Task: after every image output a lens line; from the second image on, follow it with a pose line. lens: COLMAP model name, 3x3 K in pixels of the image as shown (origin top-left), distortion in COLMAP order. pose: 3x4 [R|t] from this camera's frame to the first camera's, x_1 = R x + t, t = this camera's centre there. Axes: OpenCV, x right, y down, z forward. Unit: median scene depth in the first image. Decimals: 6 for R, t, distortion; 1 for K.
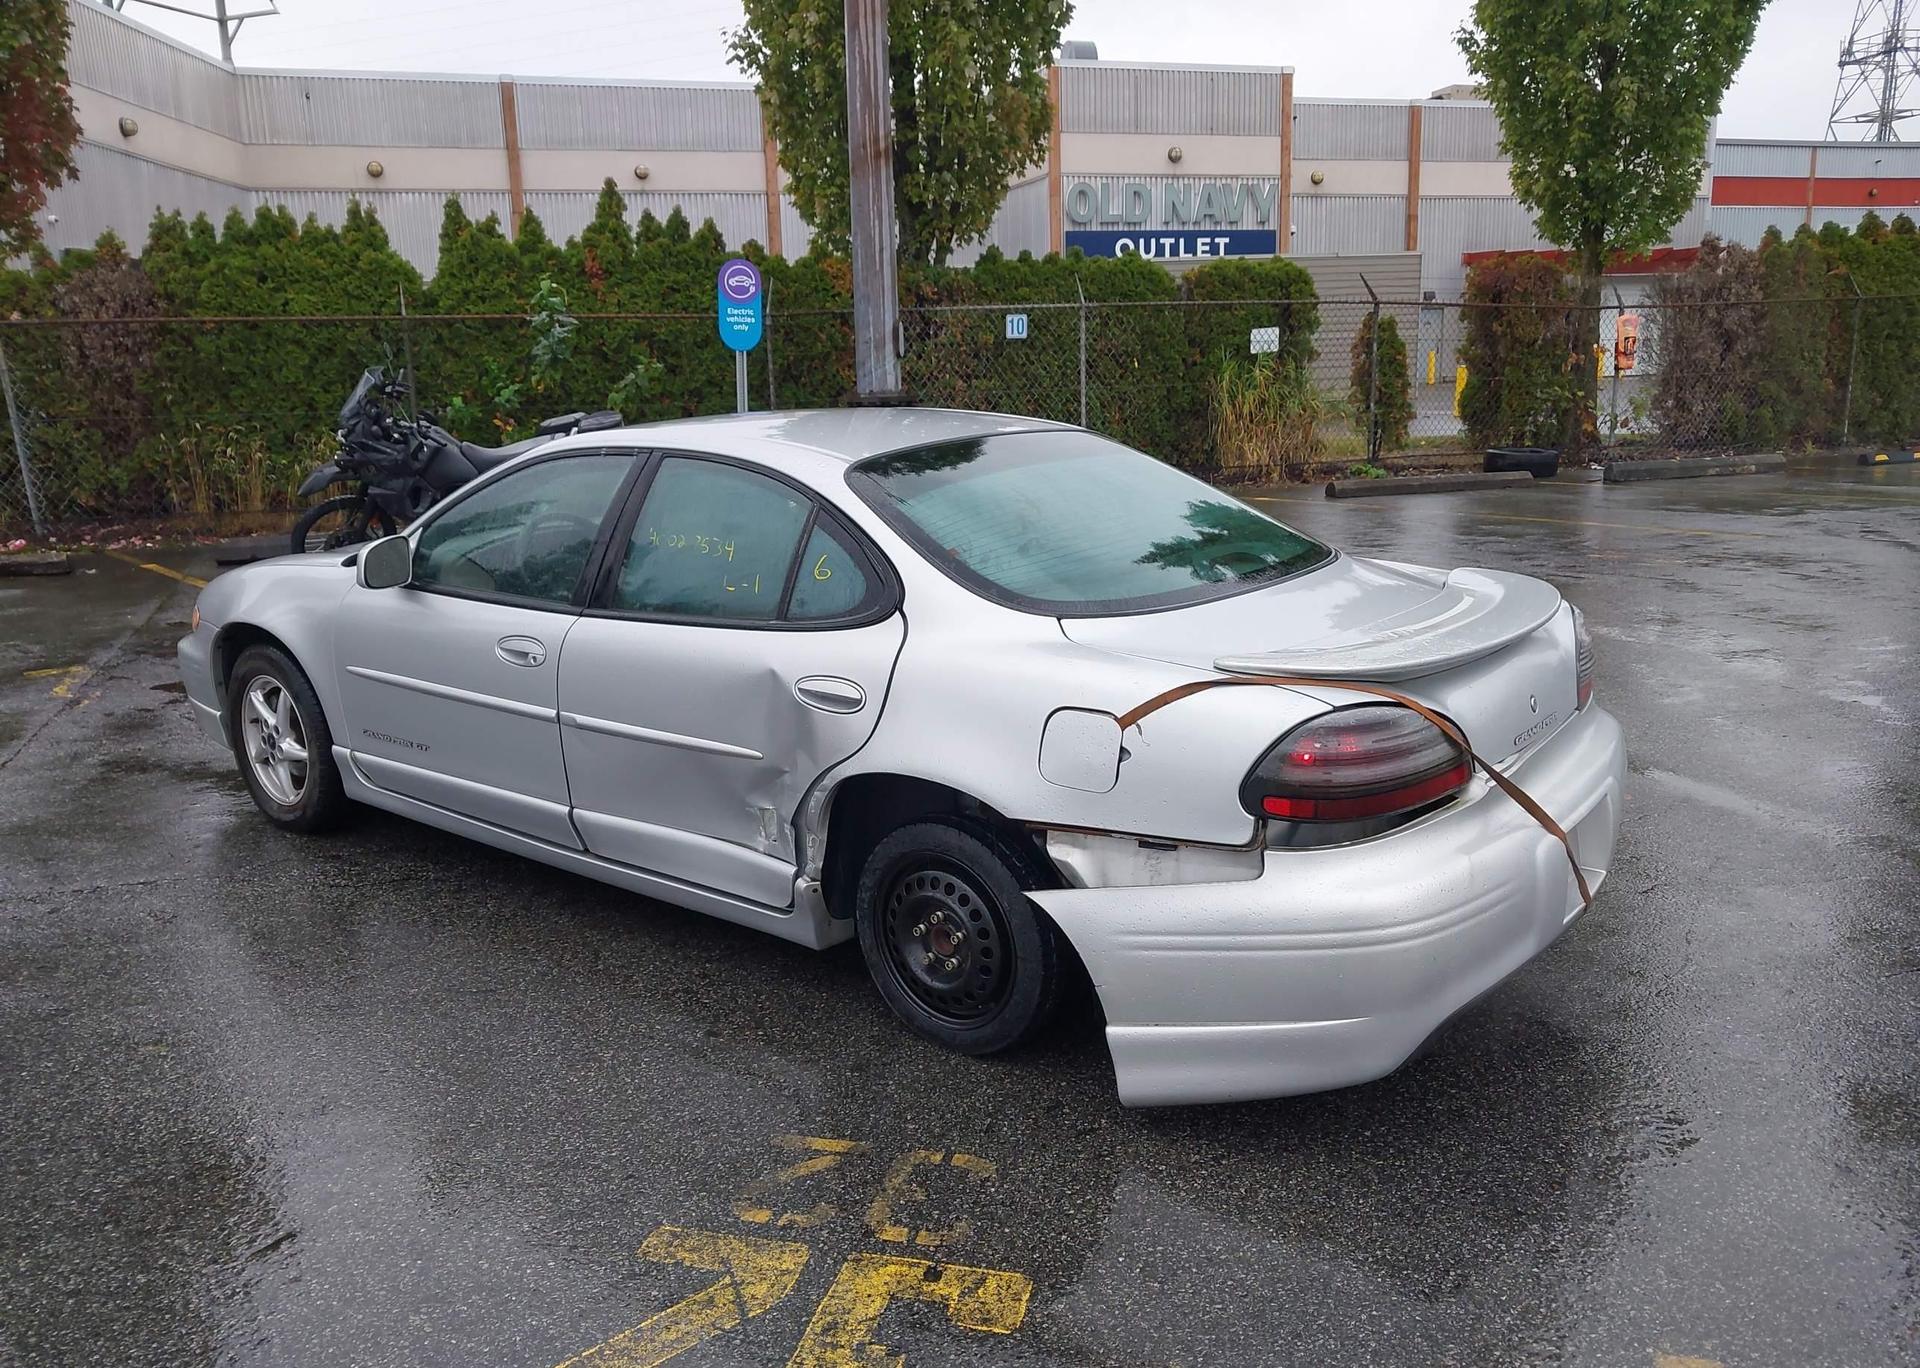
lens RADIAL K [[1490.7, 0, 955.6], [0, 1490.7, 742.9], [0, 0, 1]] dist [0.008365, -0.008798]
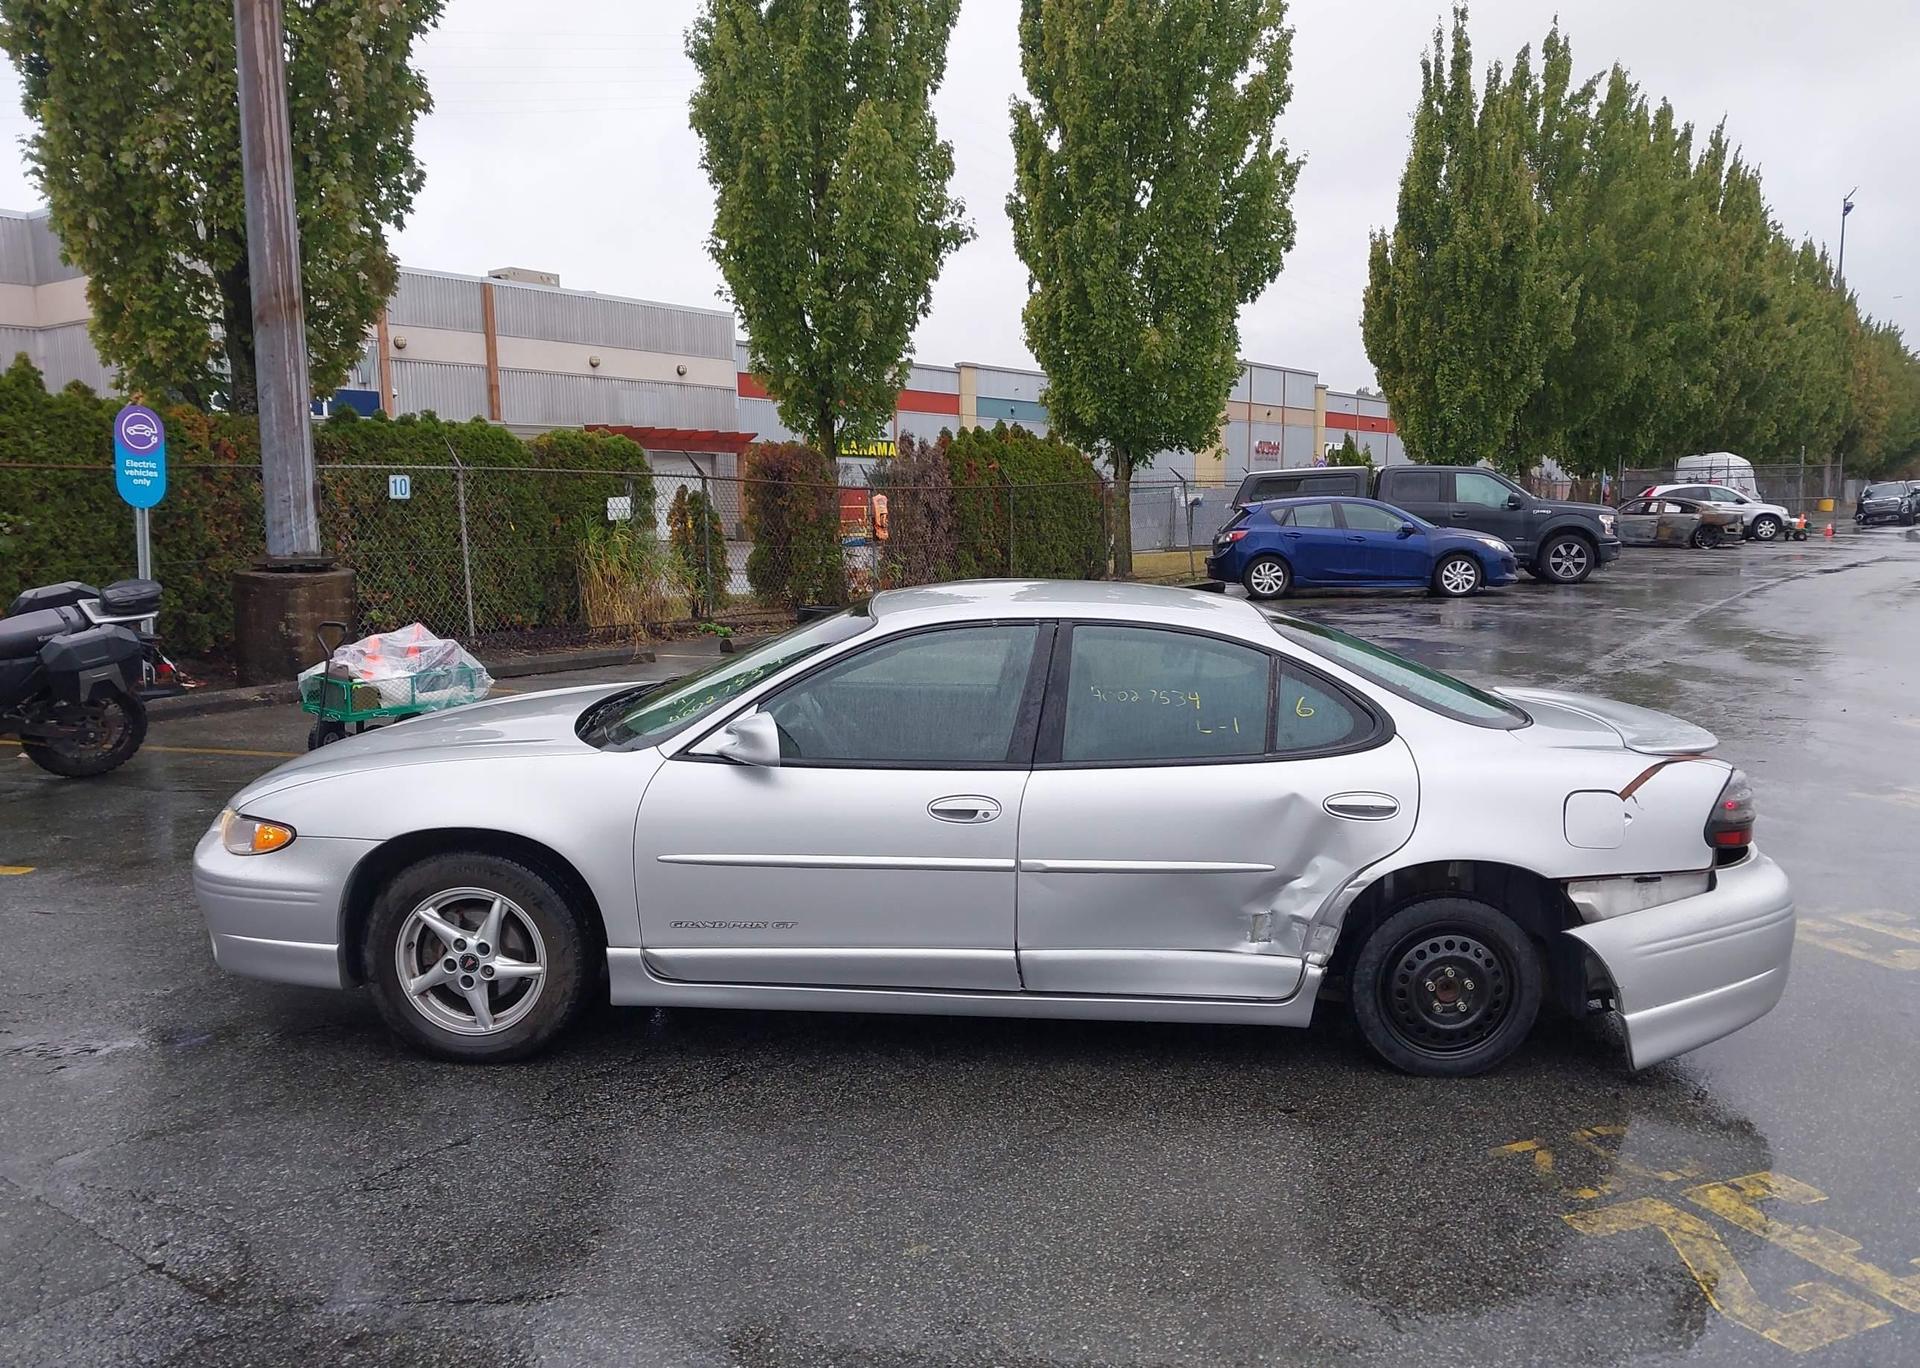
lens RADIAL K [[1464.6, 0, 957.5], [0, 1464.6, 767.4], [0, 0, 1]] dist [0.092800, -0.177842]
pose [[0.798964, -0.082011, 0.595761, -0.278471], [0.132834, 0.990255, -0.041826, -0.015015], [-0.586525, 0.112555, 0.802072, 0.051815]]
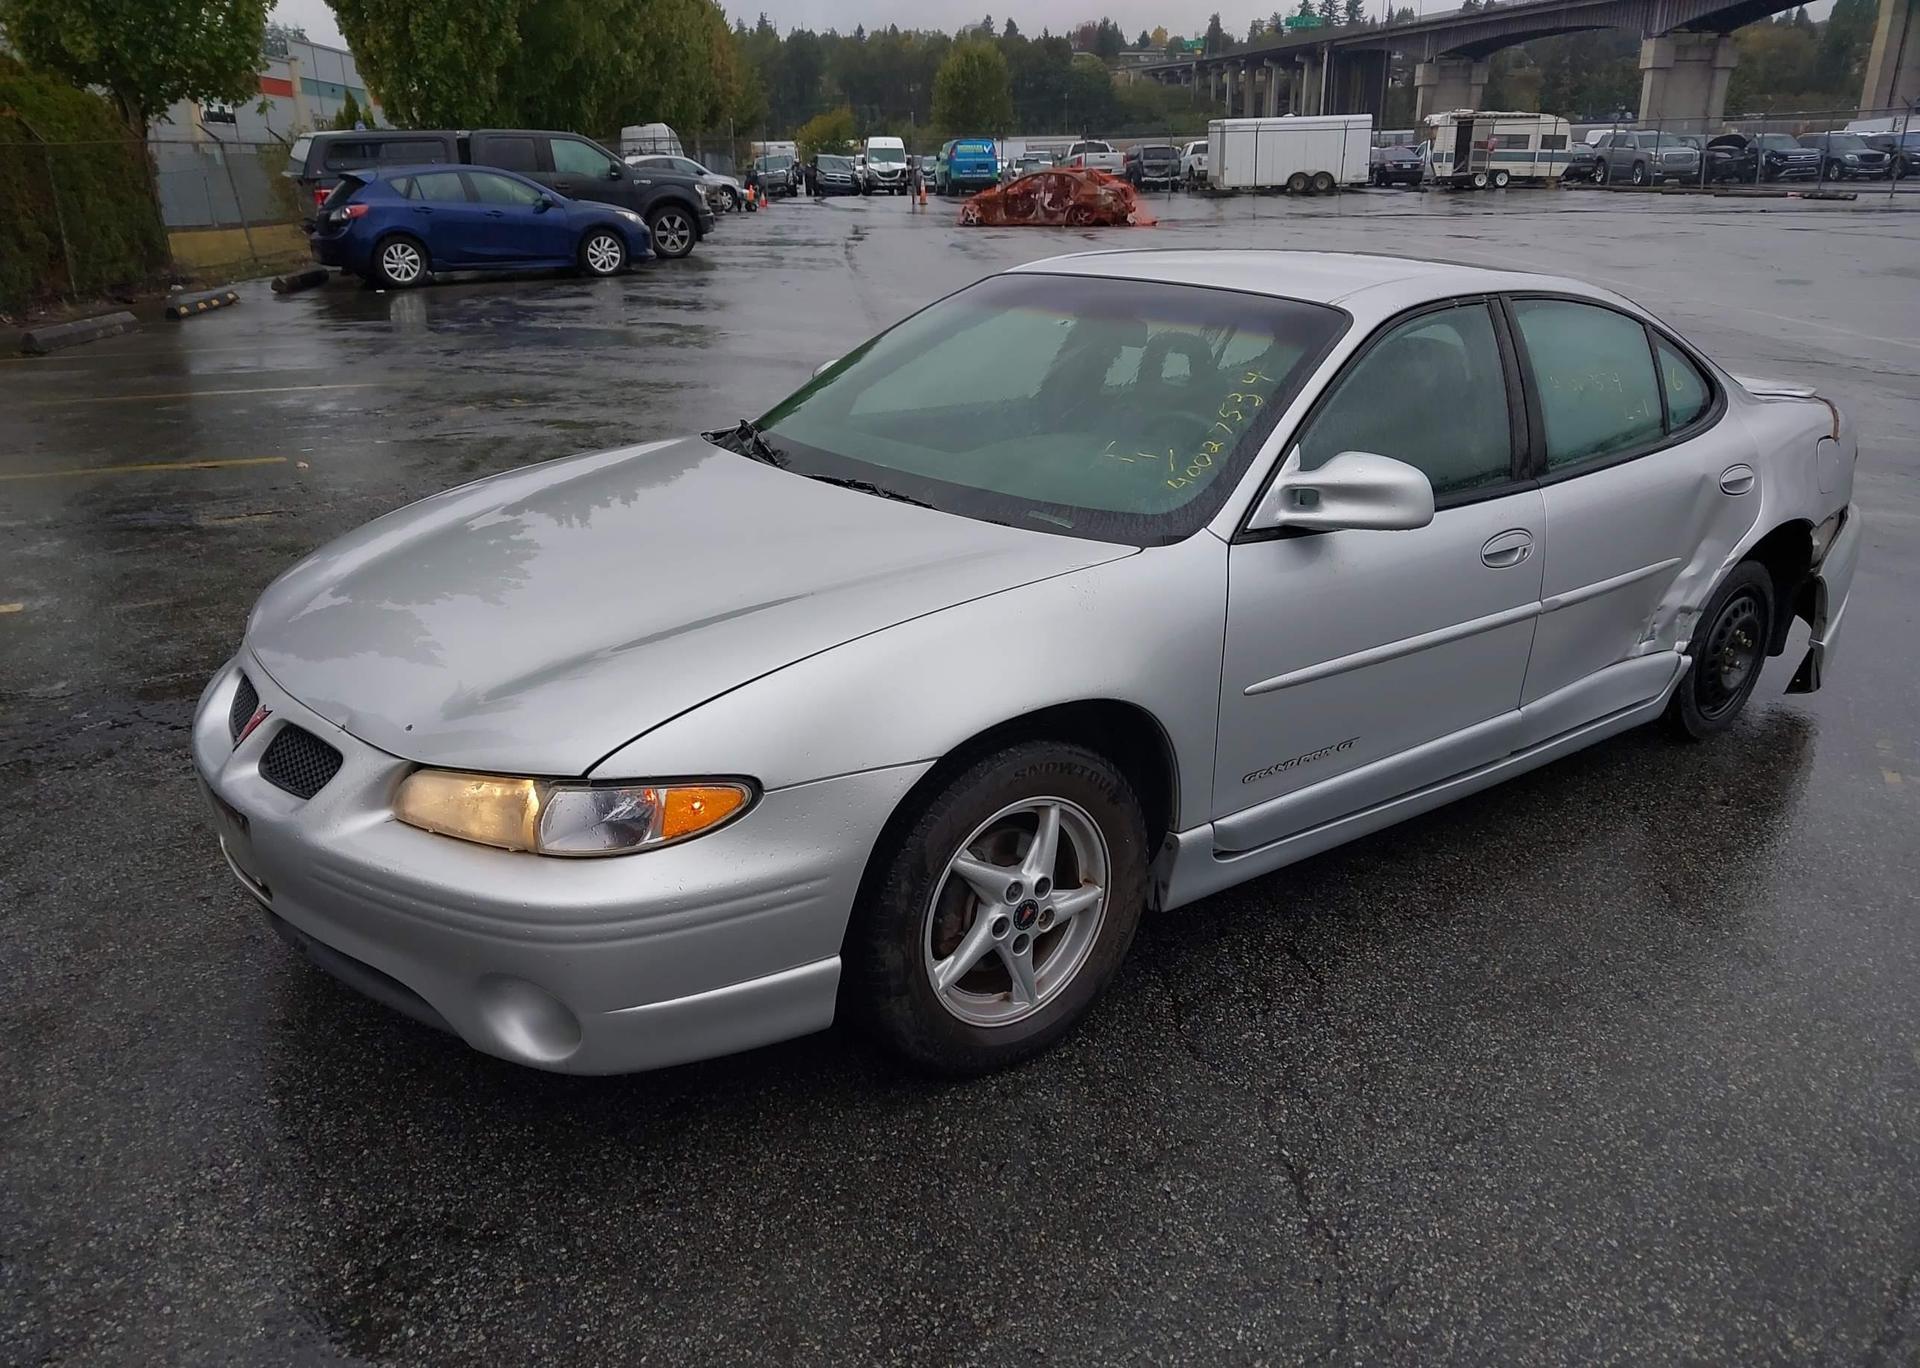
lens RADIAL K [[1502.5, 0, 959.9], [0, 1502.5, 724.0], [0, 0, 1]] dist [0.000324, 0.001161]
pose [[0.221338, -0.312055, 0.923922, -0.356974], [0.242366, 0.935297, 0.257835, -0.080146], [-0.944599, 0.166858, 0.282648, 0.327274]]
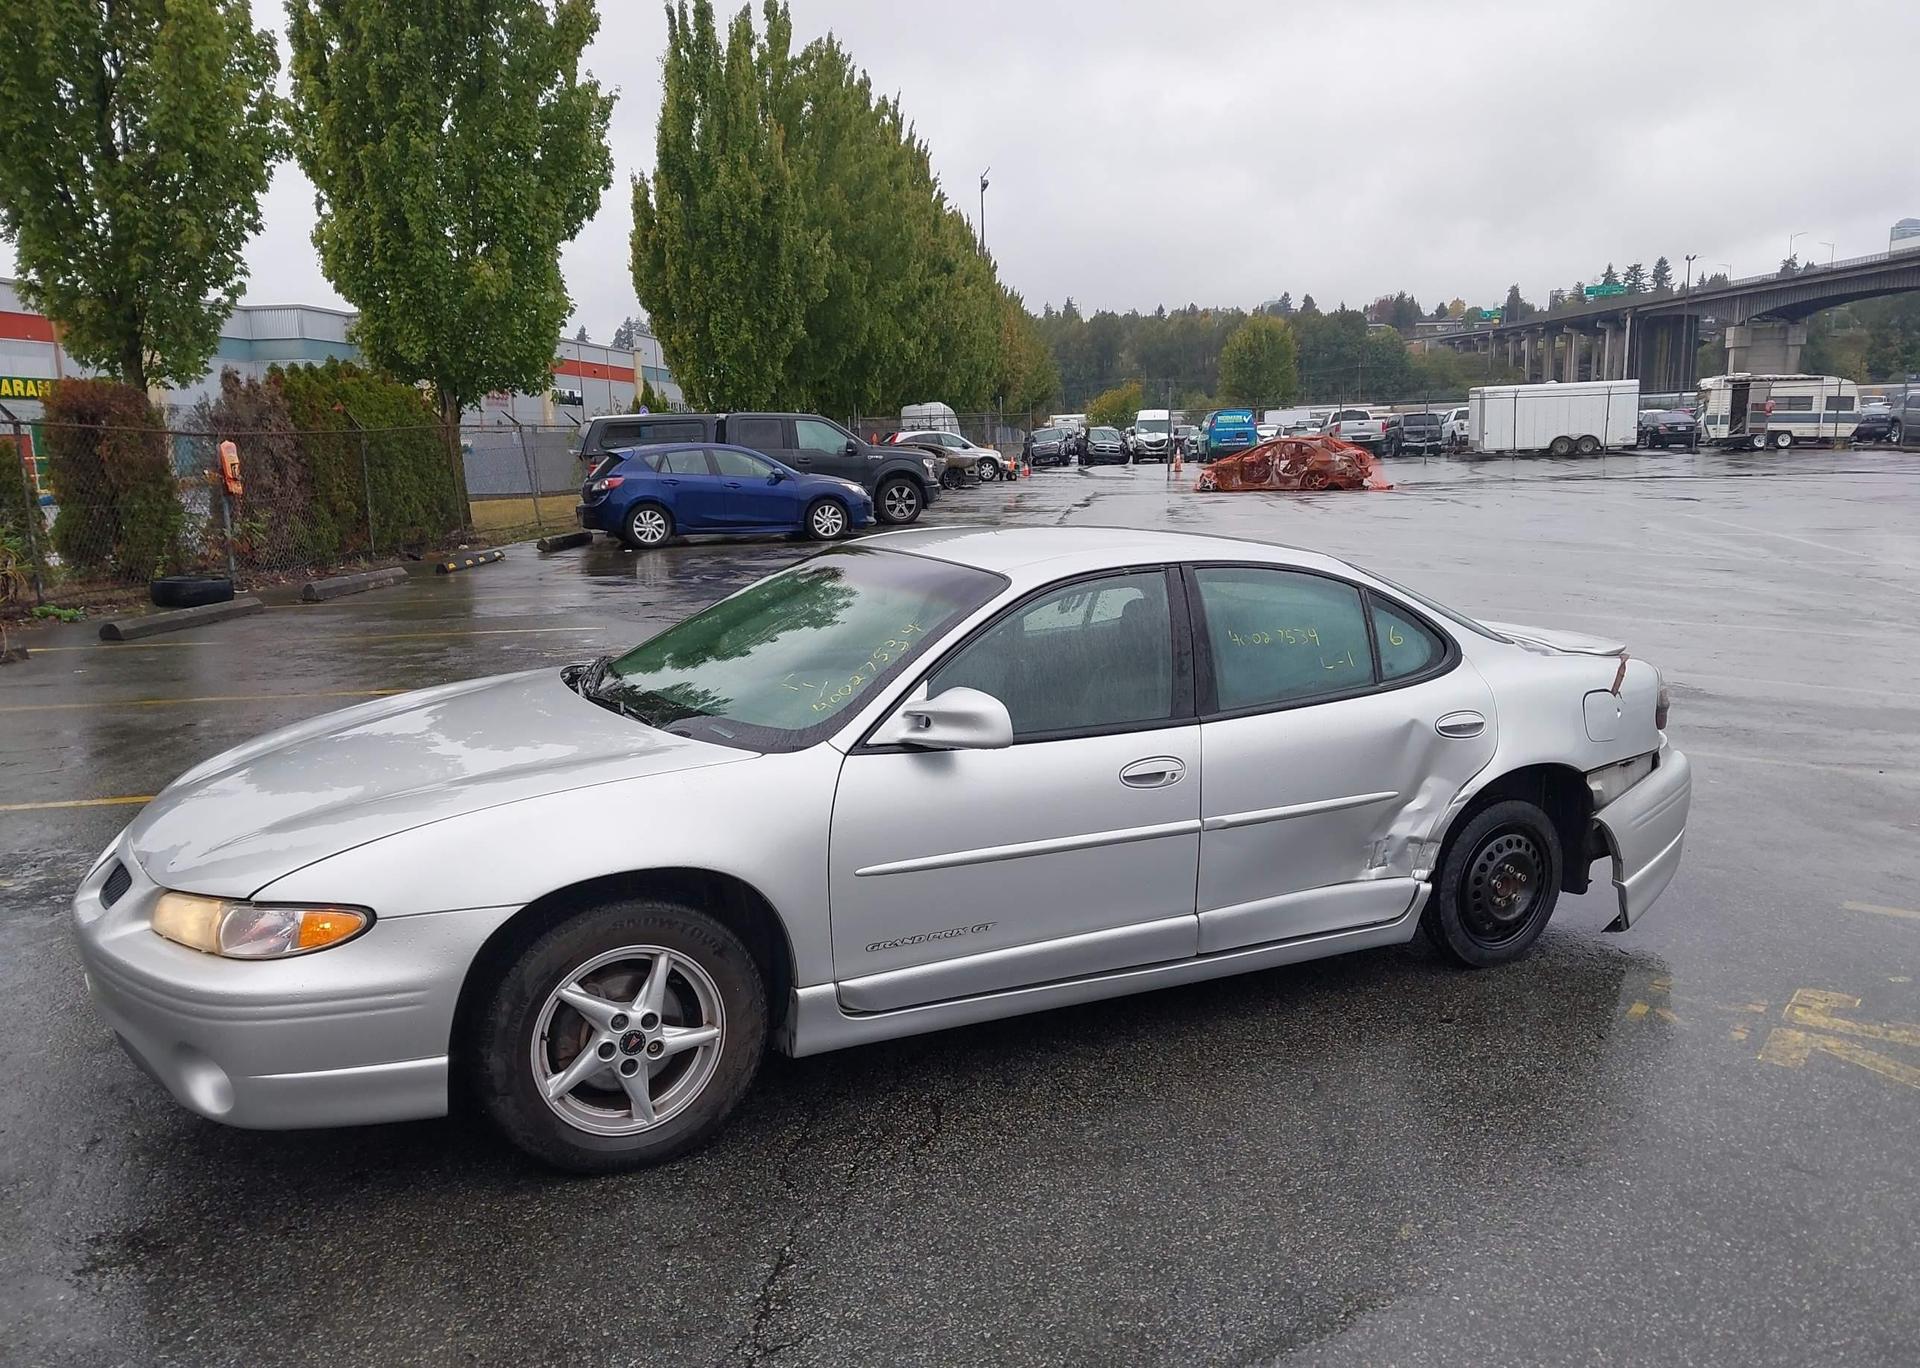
lens RADIAL K [[1480.2, 0, 956.3], [0, 1480.2, 754.2], [0, 0, 1]] dist [0.039466, -0.061031]
pose [[0.400801, -0.167579, 0.900708, -0.372977], [0.233663, 0.969314, 0.076367, -0.054704], [-0.885867, 0.179855, 0.427659, 0.213597]]
